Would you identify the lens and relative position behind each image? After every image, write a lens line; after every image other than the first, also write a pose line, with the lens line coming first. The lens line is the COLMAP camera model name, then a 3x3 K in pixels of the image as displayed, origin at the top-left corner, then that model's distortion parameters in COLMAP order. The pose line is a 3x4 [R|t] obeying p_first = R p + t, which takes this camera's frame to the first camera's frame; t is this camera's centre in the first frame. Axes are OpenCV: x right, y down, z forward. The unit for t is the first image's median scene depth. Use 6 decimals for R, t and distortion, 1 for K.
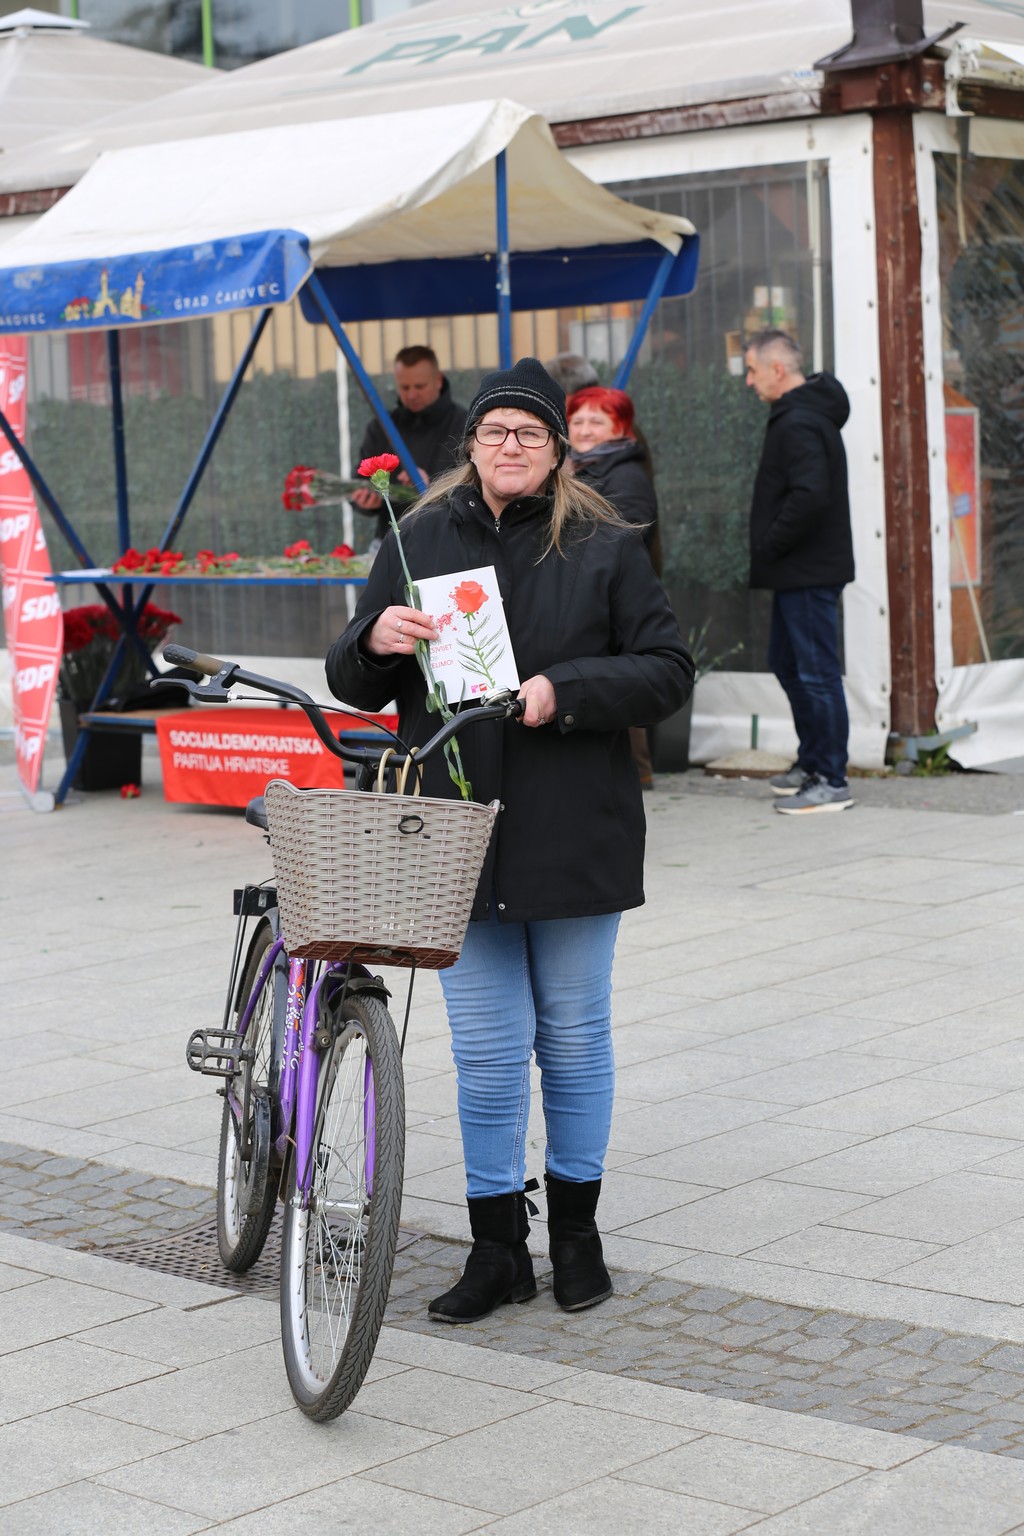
lens RADIAL K [[3122.1, 0, 511.7], [0, 3122.1, 762.7], [0, 0, 1]] dist [-0.264834, 0.000000]
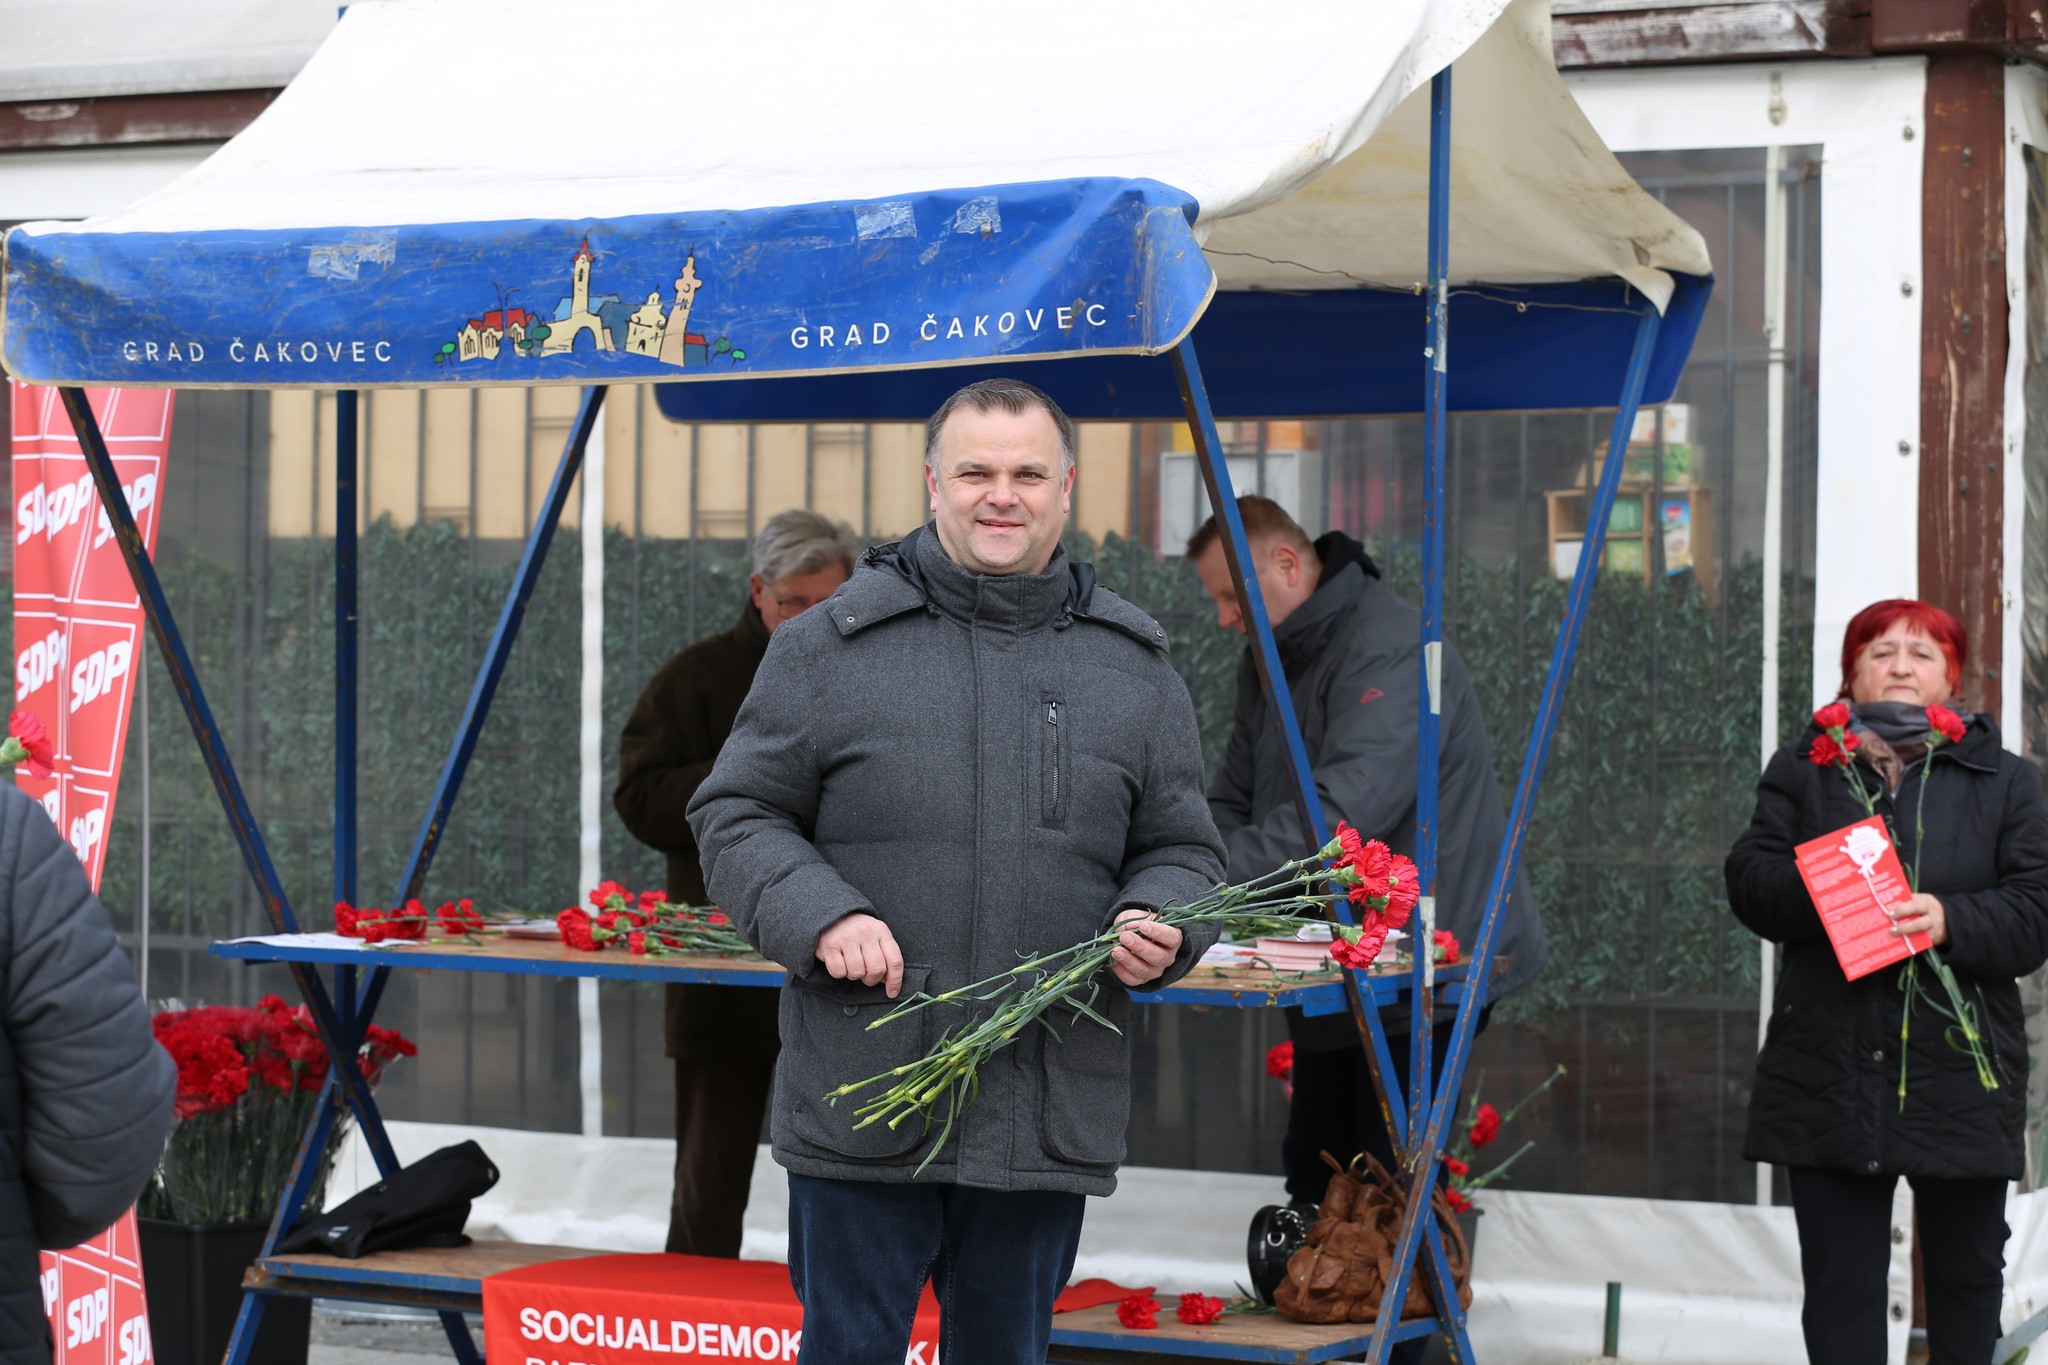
lens RADIAL K [[5069.1, 0, 1024.0], [0, 5069.1, 692.4], [0, 0, 1]] dist [-0.202225, 0.000000]
pose [[0.965430, 0.049456, 0.255927, -0.221482], [-0.021484, 0.993593, -0.110960, -0.018494], [-0.259775, 0.101626, 0.960307, 0.276333]]
